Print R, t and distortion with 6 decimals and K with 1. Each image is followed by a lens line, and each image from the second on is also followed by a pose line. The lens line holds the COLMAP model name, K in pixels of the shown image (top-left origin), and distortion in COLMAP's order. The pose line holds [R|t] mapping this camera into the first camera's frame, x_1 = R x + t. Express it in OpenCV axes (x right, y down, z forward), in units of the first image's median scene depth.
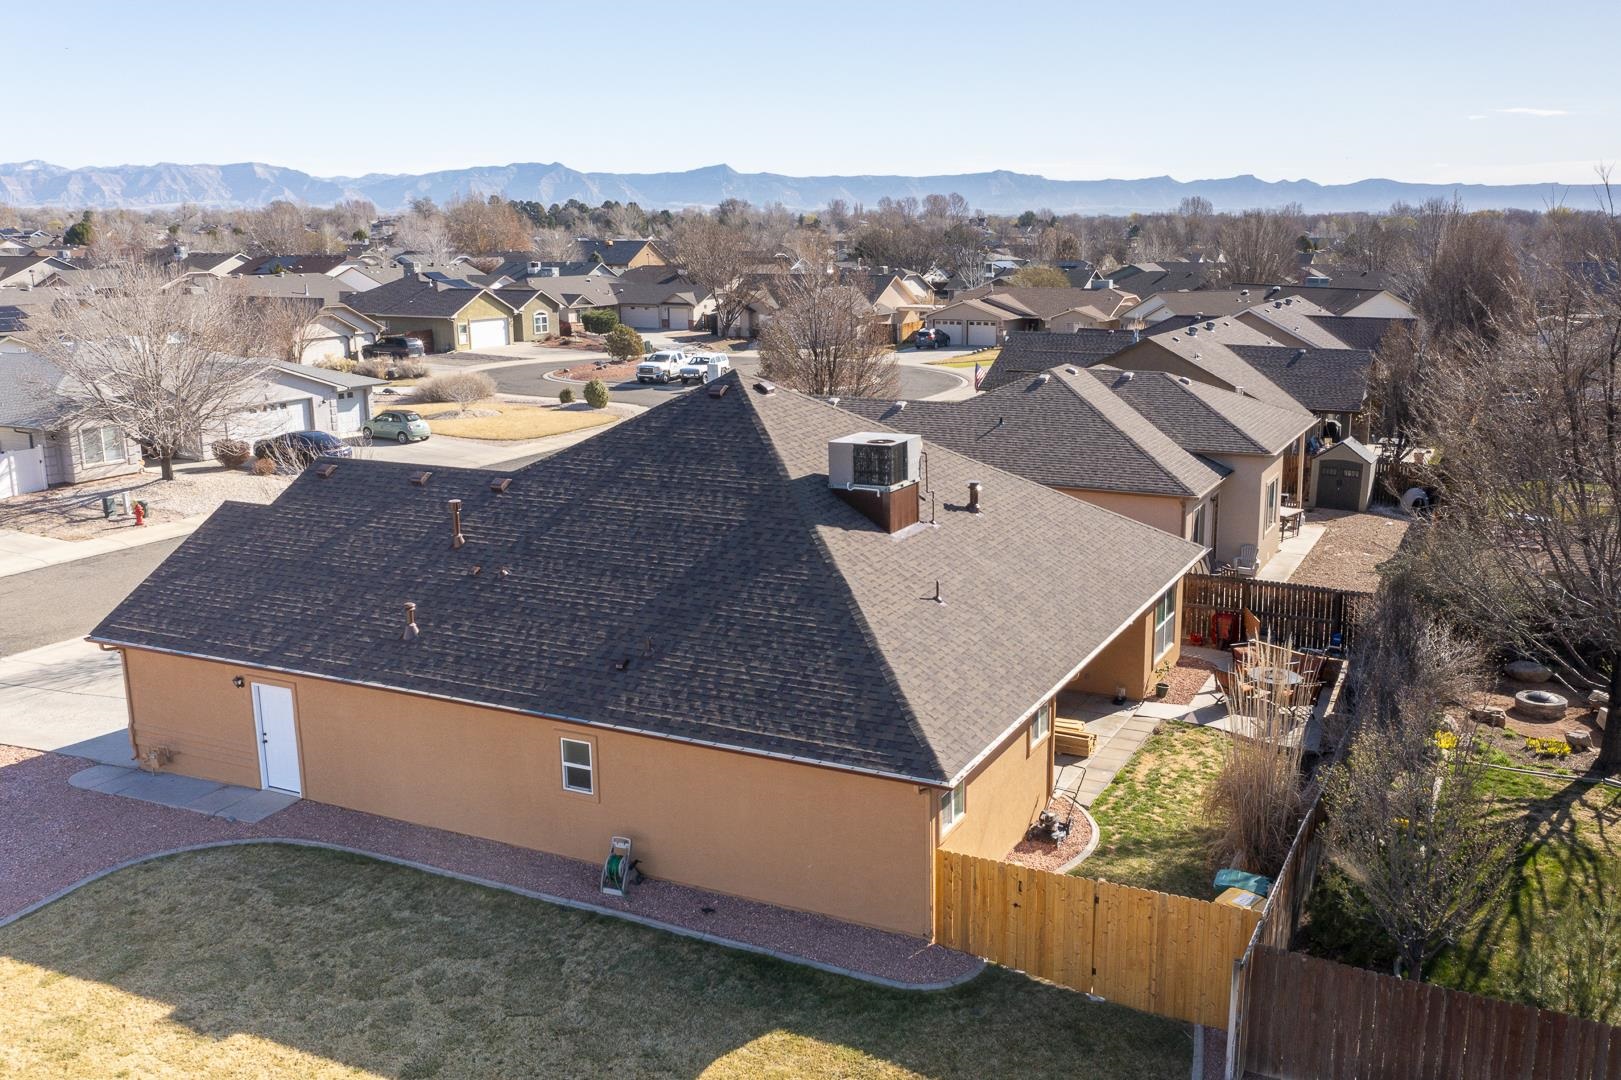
lens RADIAL K [[1414.4, 0, 896.6], [0, 1414.4, 536.8], [0, 0, 1]] dist [-0.011710, -0.006079]
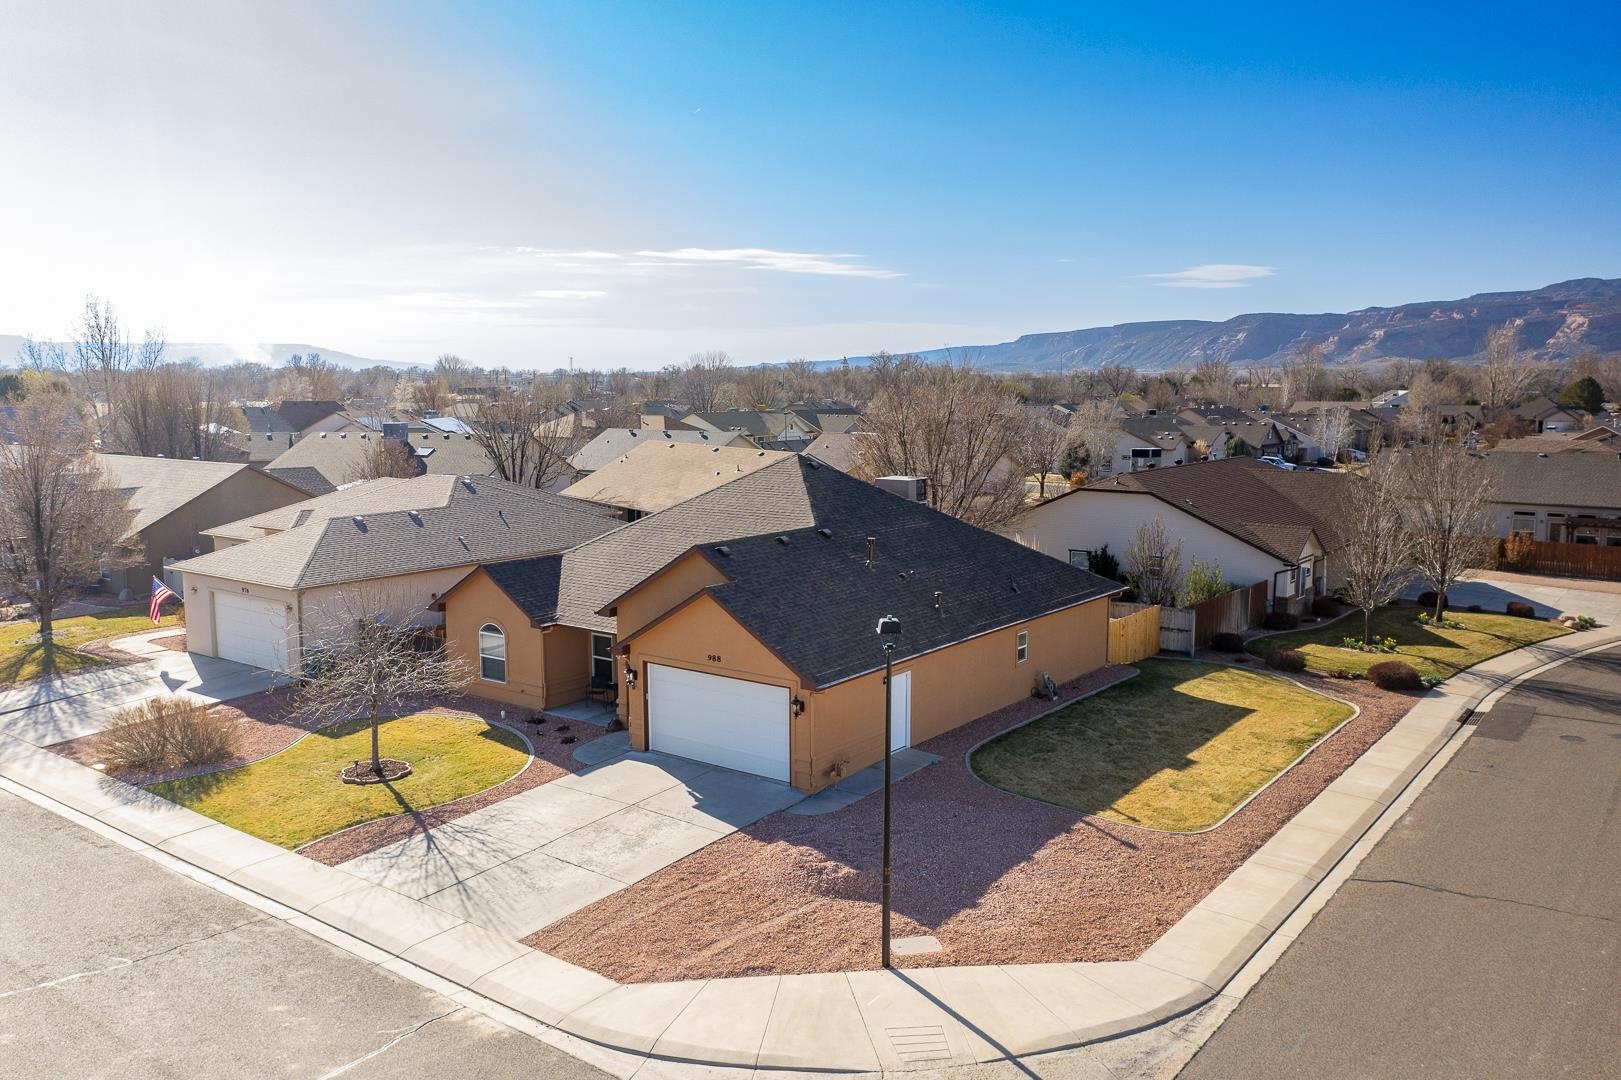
lens RADIAL K [[1280.6, 0, 808.9], [0, 1280.6, 533.8], [0, 0, 1]] dist [-0.009803, -0.001060]
pose [[0.217596, -0.116856, 0.969018, -1.701542], [0.210124, 0.975136, 0.070410, -0.144812], [-0.953153, 0.188293, 0.236740, 0.746886]]
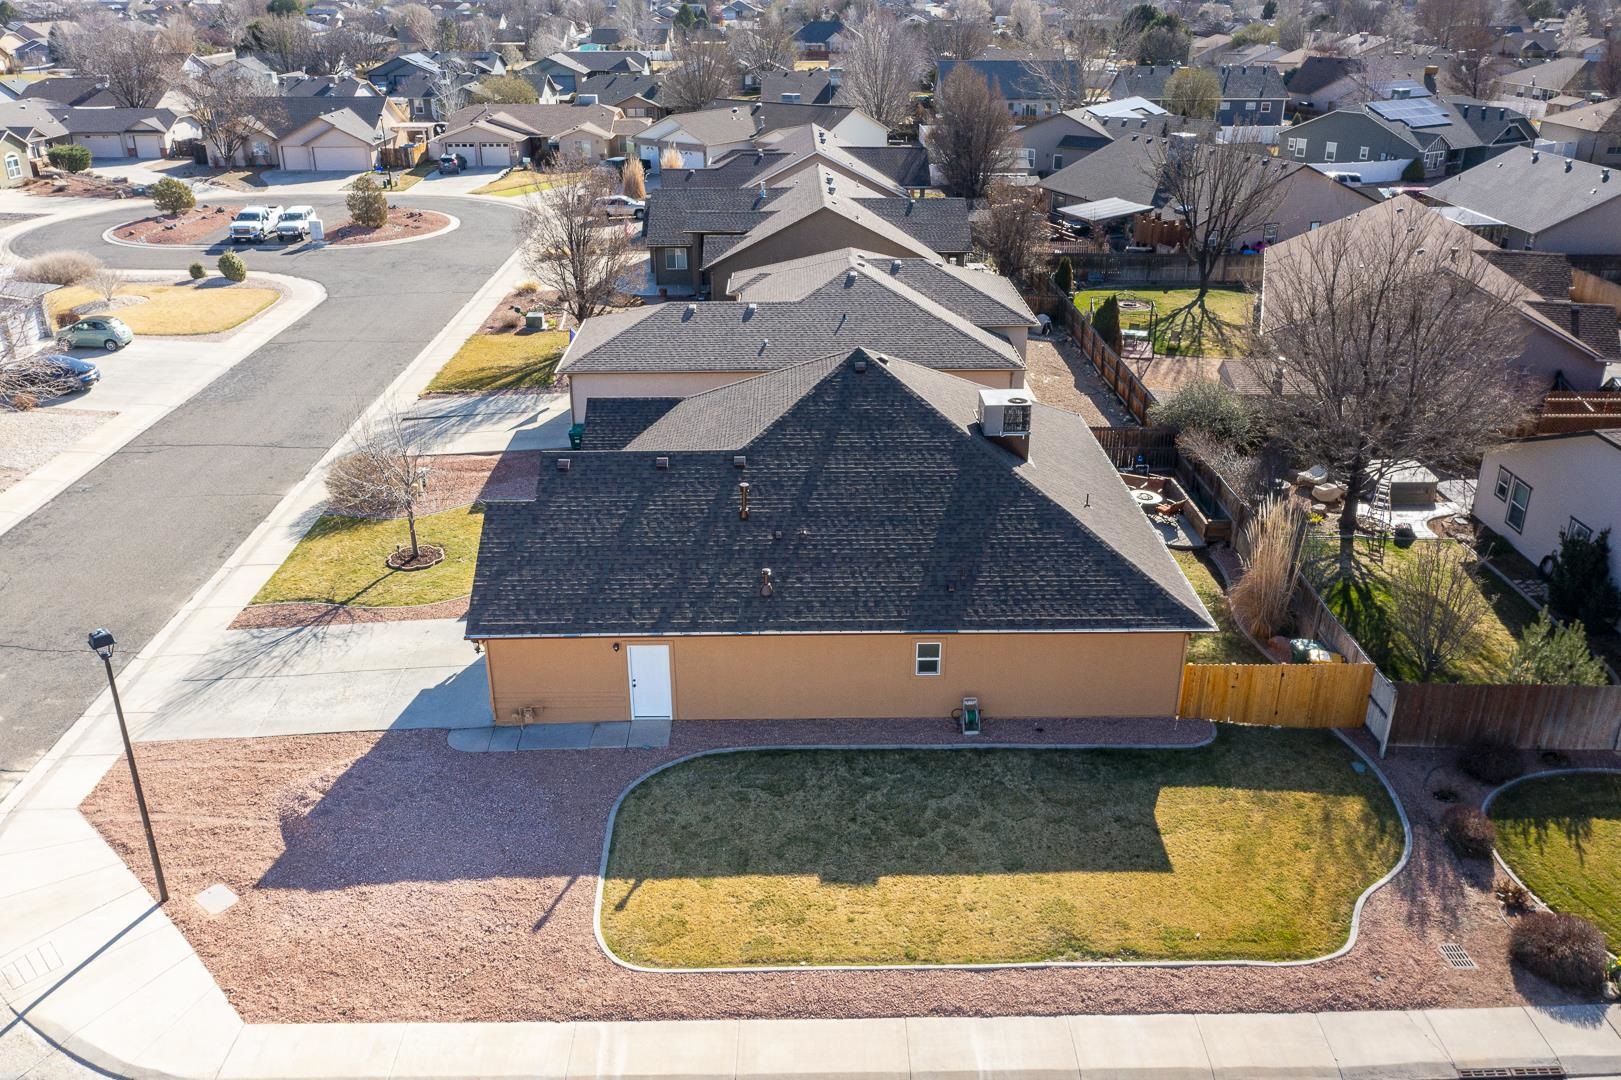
lens RADIAL K [[1288.4, 0, 810.5], [0, 1288.4, 540.0], [0, 0, 1]] dist [-0.006002, -0.007801]
pose [[0.903853, -0.173631, 0.391027, -0.755904], [0.092251, 0.971542, 0.218164, -0.239198], [-0.417779, -0.161115, 0.894149, -0.130223]]
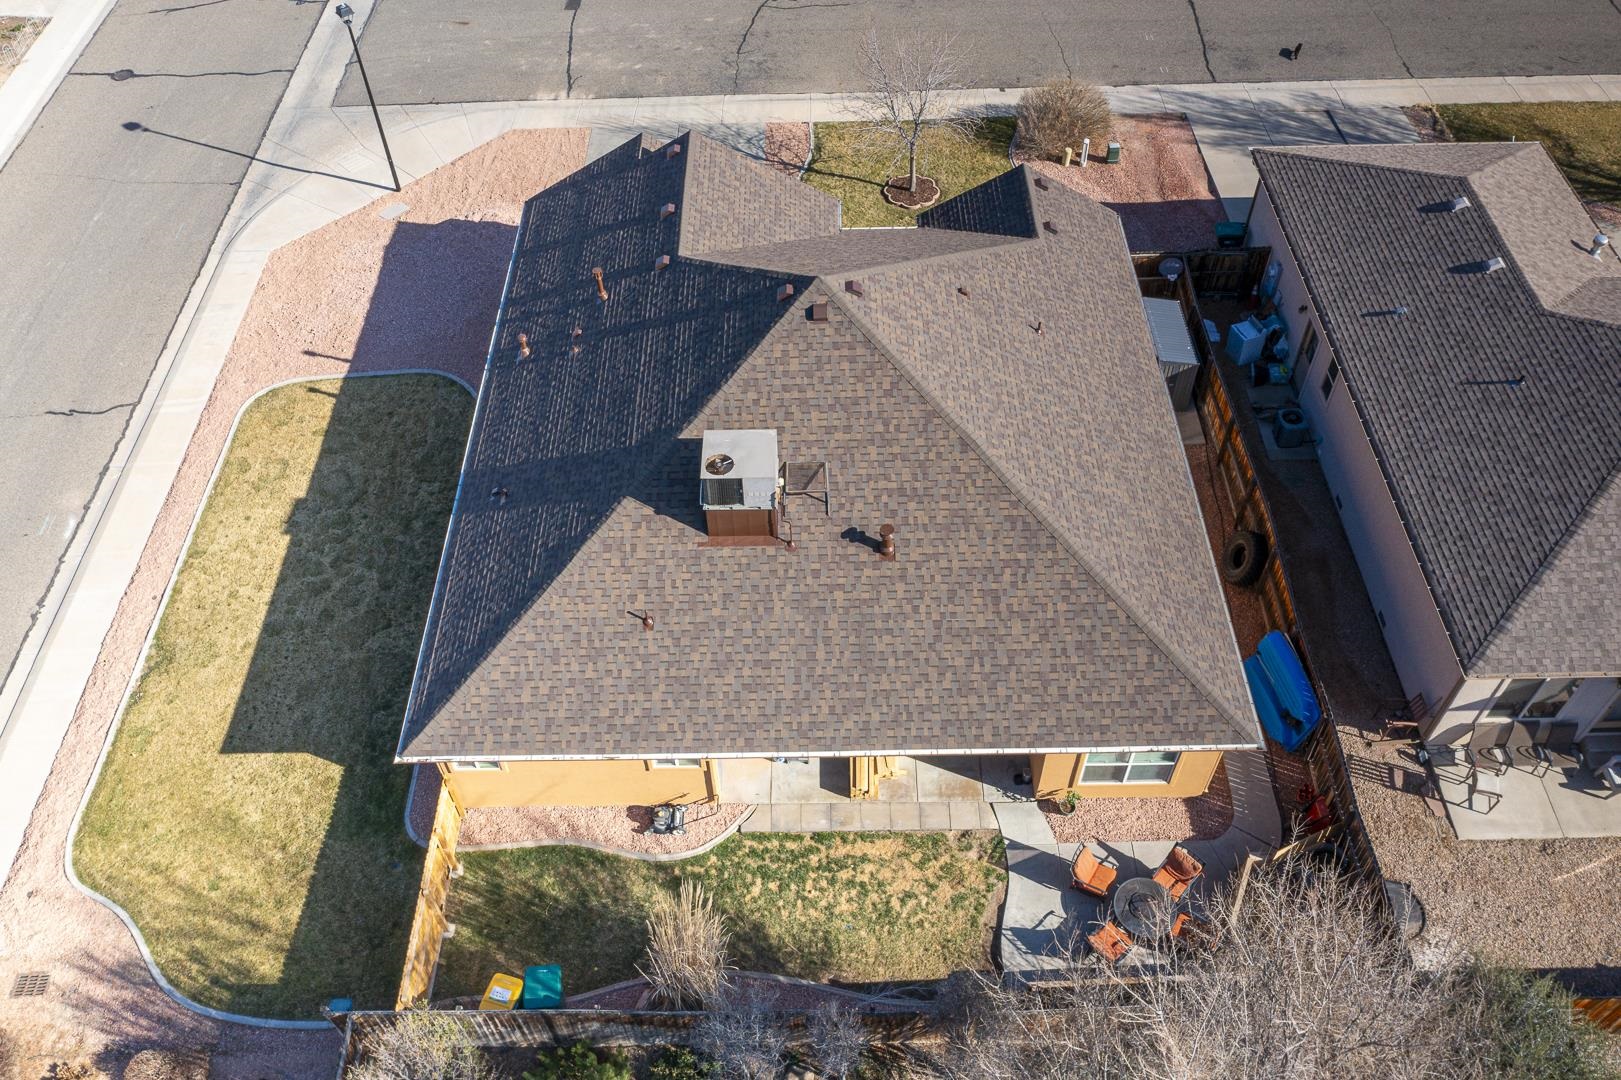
lens RADIAL K [[1288.4, 0, 810.5], [0, 1288.4, 540.0], [0, 0, 1]] dist [-0.006002, -0.007801]
pose [[0.421287, 0.687290, -0.591734, 0.598707], [-0.177667, 0.702362, 0.689291, -0.676297], [0.889355, -0.185258, 0.418005, 0.664621]]
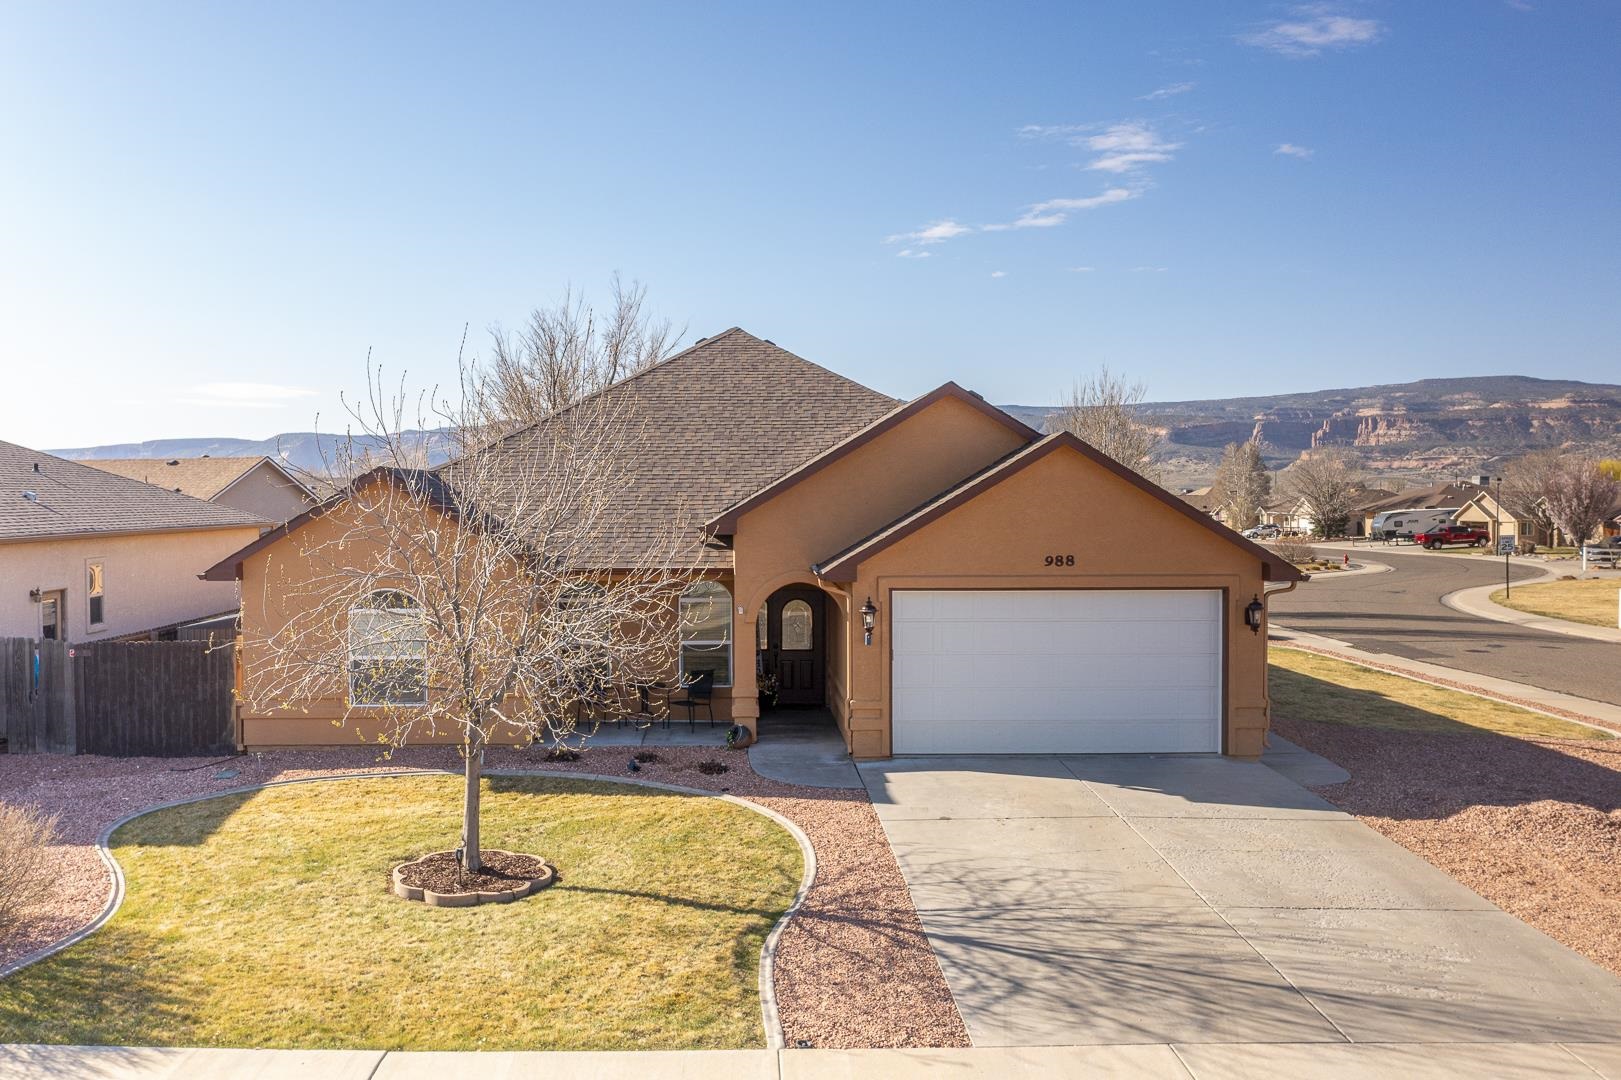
lens RADIAL K [[1328.0, 0, 730.8], [0, 1328.0, 536.0], [0, 0, 1]] dist [-0.011985, -0.000069]
pose [[-0.417548, -0.023107, 0.908361, -1.126701], [0.198589, 0.973189, 0.116042, -0.094750], [-0.886688, 0.228843, -0.401764, 1.608608]]
